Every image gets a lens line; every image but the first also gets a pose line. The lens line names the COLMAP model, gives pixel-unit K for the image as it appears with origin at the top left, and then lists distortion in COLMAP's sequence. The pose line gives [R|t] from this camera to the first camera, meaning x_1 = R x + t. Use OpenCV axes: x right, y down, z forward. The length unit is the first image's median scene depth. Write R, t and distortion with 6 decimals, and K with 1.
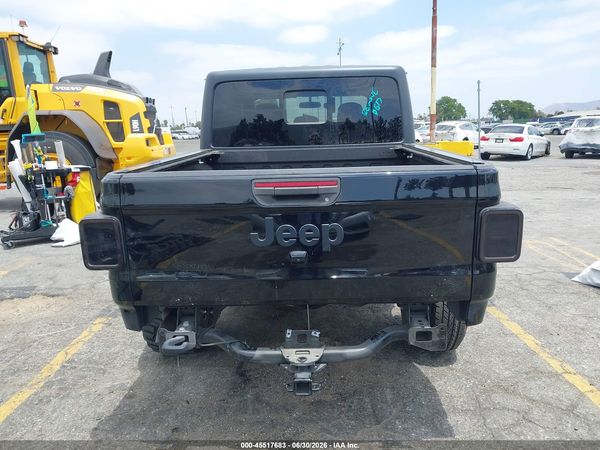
lens RADIAL K [[477.4, 0, 301.0], [0, 477.4, 217.9], [0, 0, 1]] dist [0.005154, 0.001528]
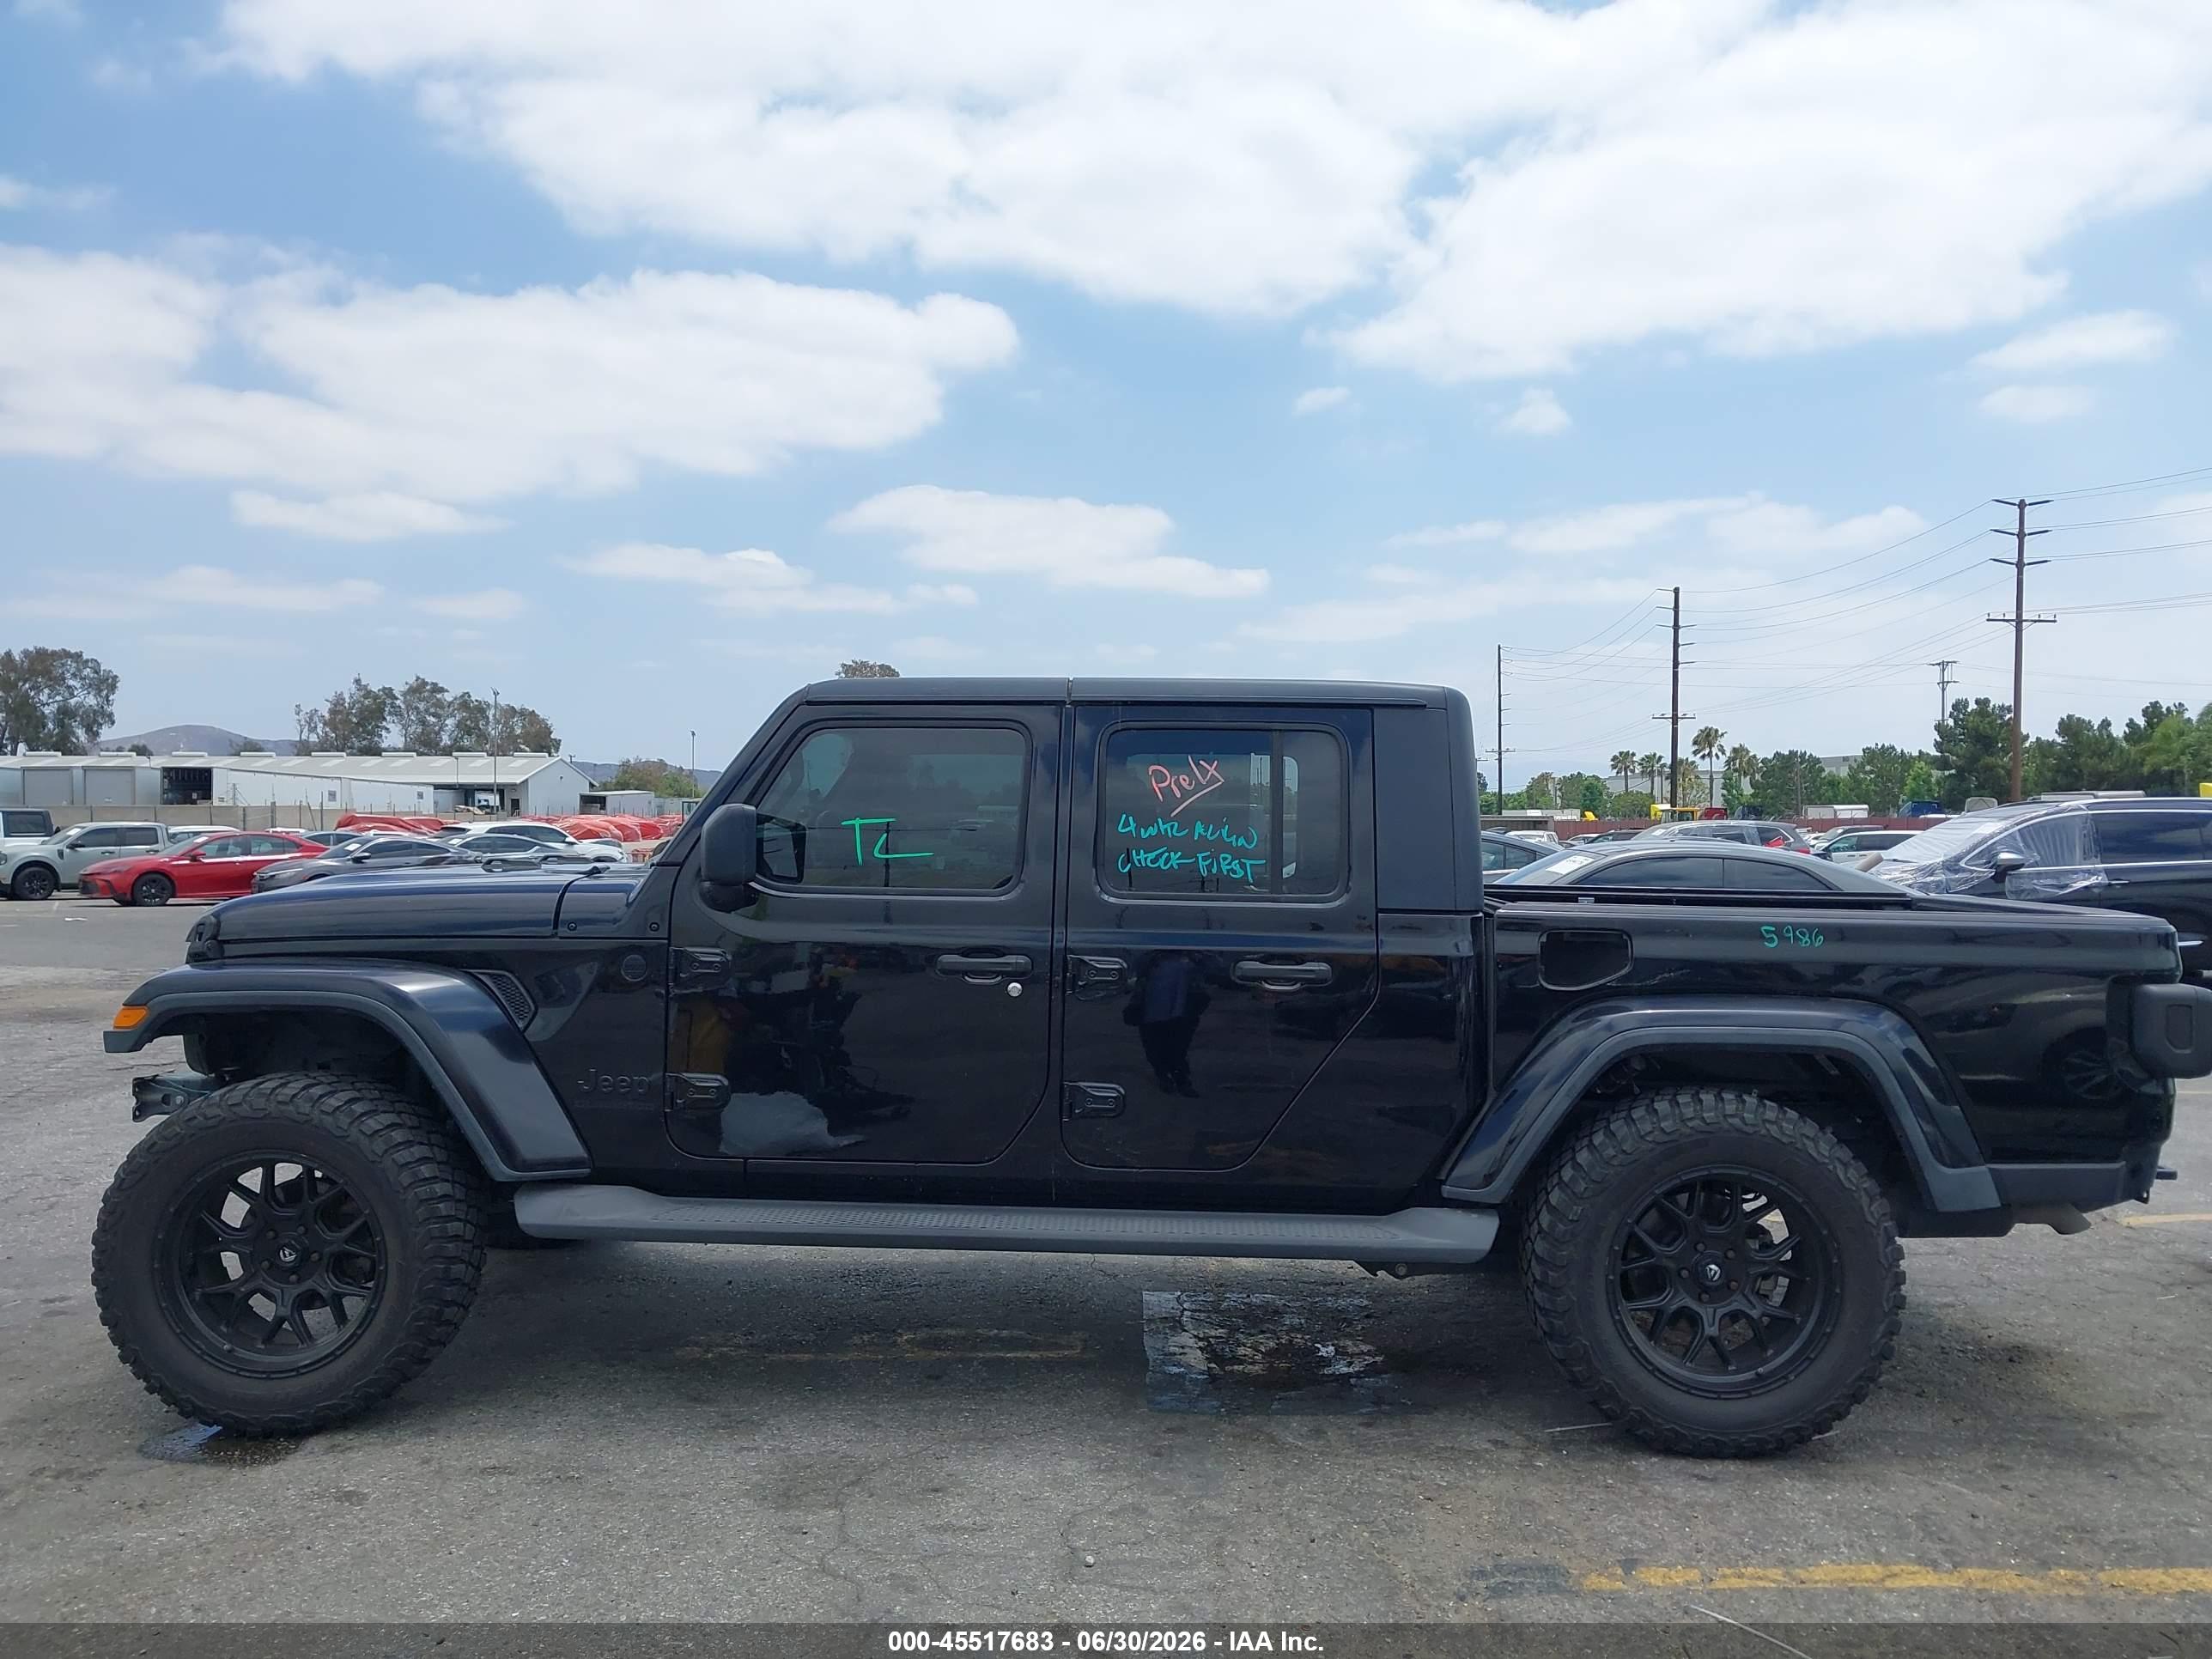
lens RADIAL K [[1782.1, 0, 1106.0], [0, 1782.1, 829.5], [0, 0, 1]] dist [-0.005842, 0.003560]
pose [[-0.014207, 0.024228, 0.999605, -1.464186], [0.178895, 0.983638, -0.021299, -0.219188], [-0.983766, 0.178522, -0.018309, 1.291328]]
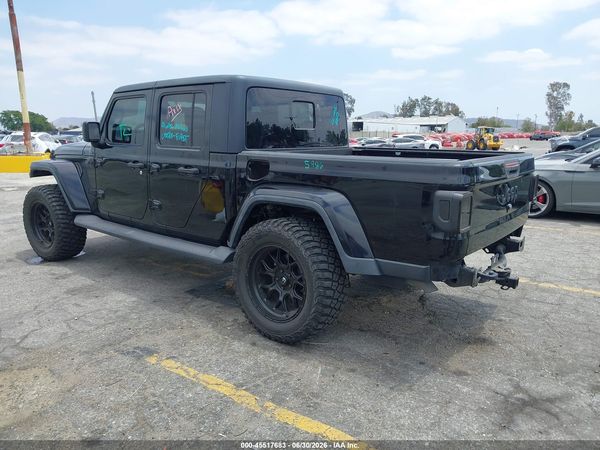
lens RADIAL K [[478.9, 0, 300.0], [0, 478.9, 225.0], [0, 0, 1]] dist [0.021633, -0.004935]
pose [[0.589802, -0.122094, 0.798265, -0.965135], [0.133489, 0.989646, 0.052737, -0.025632], [-0.796439, 0.075456, 0.599993, 0.305534]]
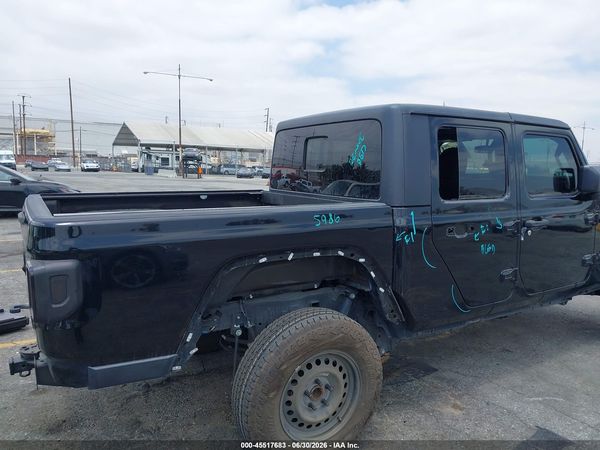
lens RADIAL K [[471.1, 0, 306.9], [0, 471.1, 218.1], [0, 0, 1]] dist [0.045605, -0.079214]
pose [[0.552089, 0.135757, -0.822659, 0.772200], [-0.194580, 0.980390, 0.031203, -0.129669], [0.810763, 0.142846, 0.567679, 0.465156]]
